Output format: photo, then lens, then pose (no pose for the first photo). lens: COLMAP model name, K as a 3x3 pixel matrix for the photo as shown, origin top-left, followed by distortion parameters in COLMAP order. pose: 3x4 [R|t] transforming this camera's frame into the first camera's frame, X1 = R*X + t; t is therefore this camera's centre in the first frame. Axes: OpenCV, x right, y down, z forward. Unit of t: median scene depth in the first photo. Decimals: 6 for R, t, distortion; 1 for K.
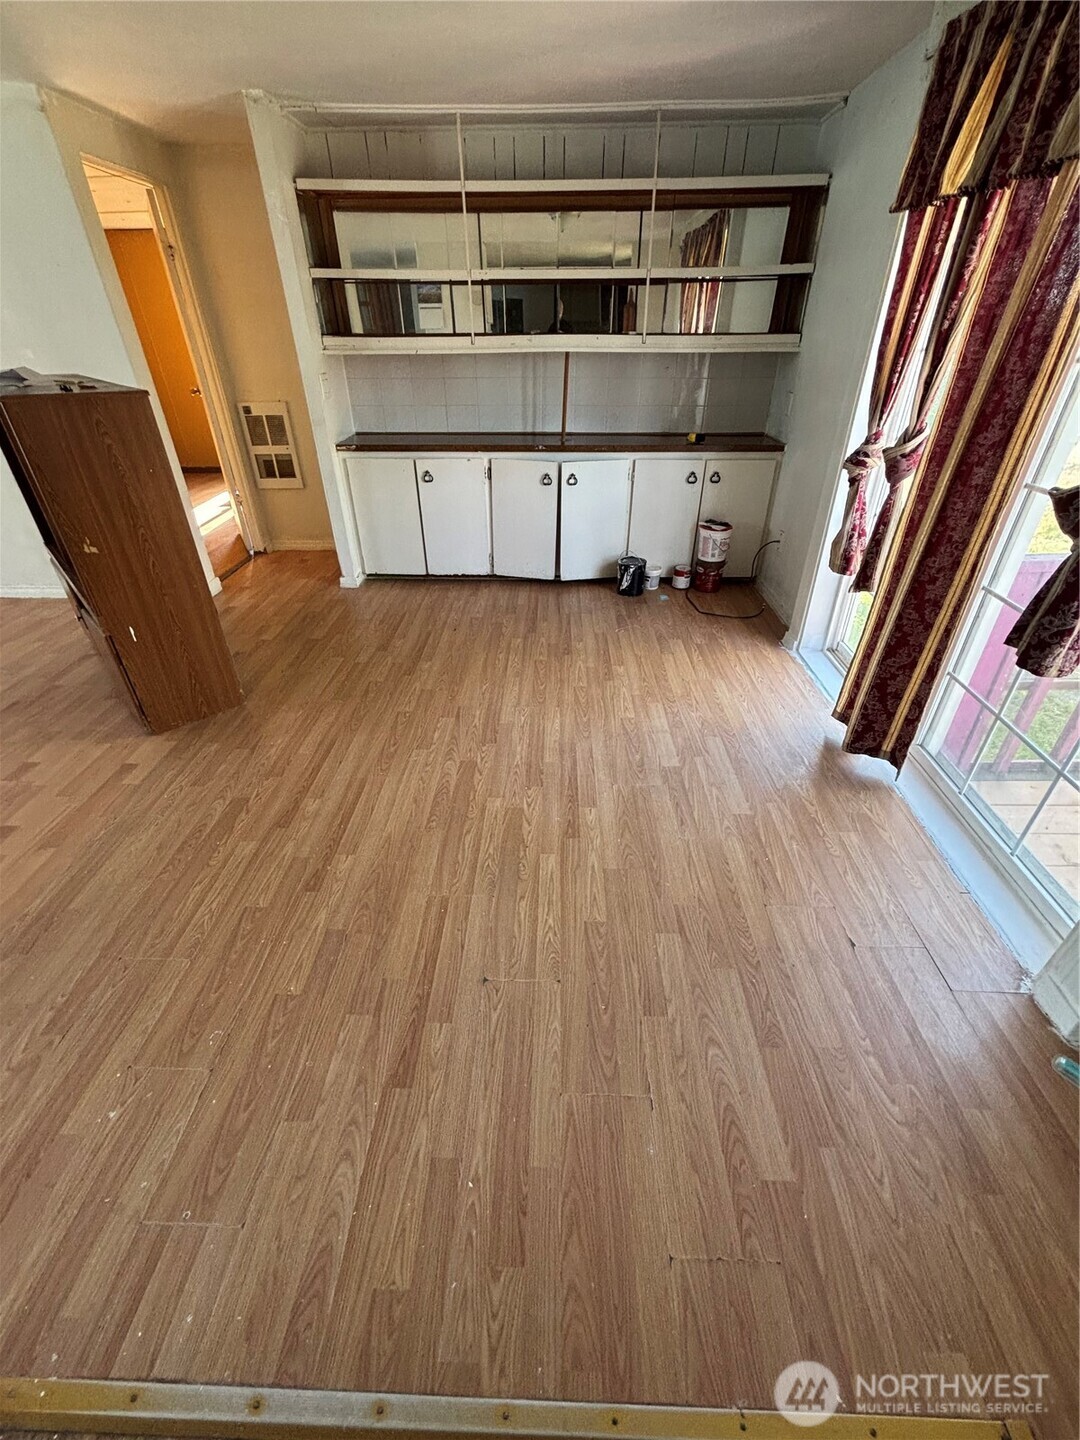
lens RADIAL K [[583.6, 0, 540.6], [0, 583.6, 729.9], [0, 0, 1]] dist [0.004583, 0.001035]
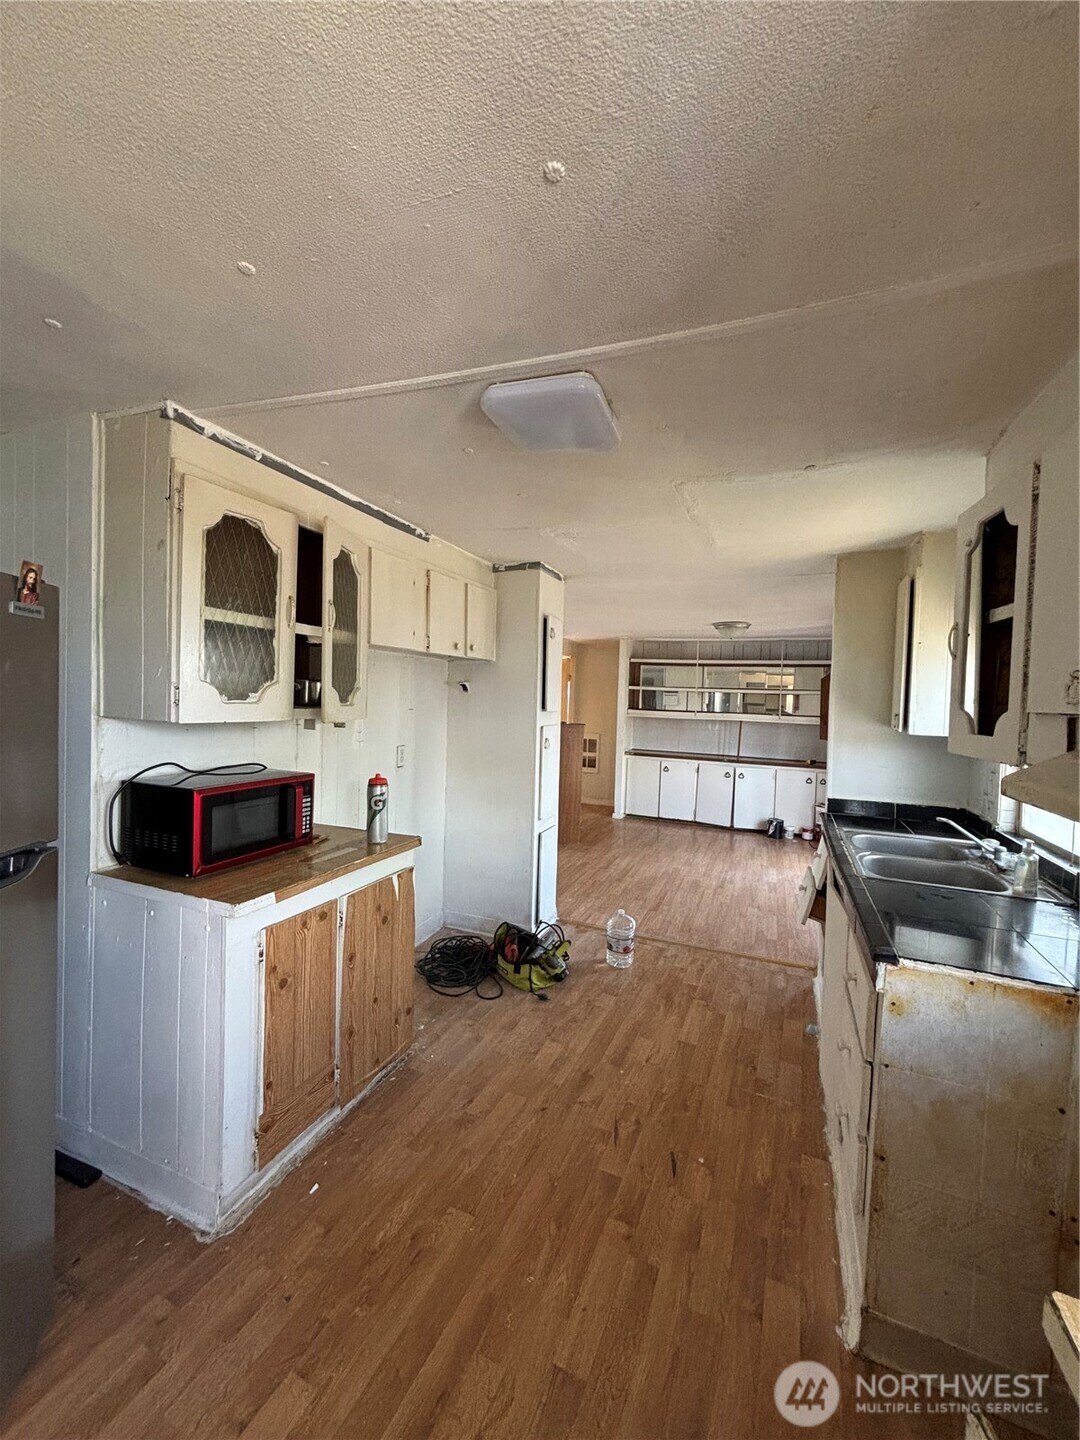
lens RADIAL K [[583.6, 0, 535.4], [0, 583.6, 719.5], [0, 0, 1]] dist [0.004583, 0.001035]
pose [[0.936043, 0.047902, -0.348609, 0.080371], [-0.227299, 0.838584, -0.495088, 0.532360], [0.268622, 0.542663, 0.795839, -0.833860]]
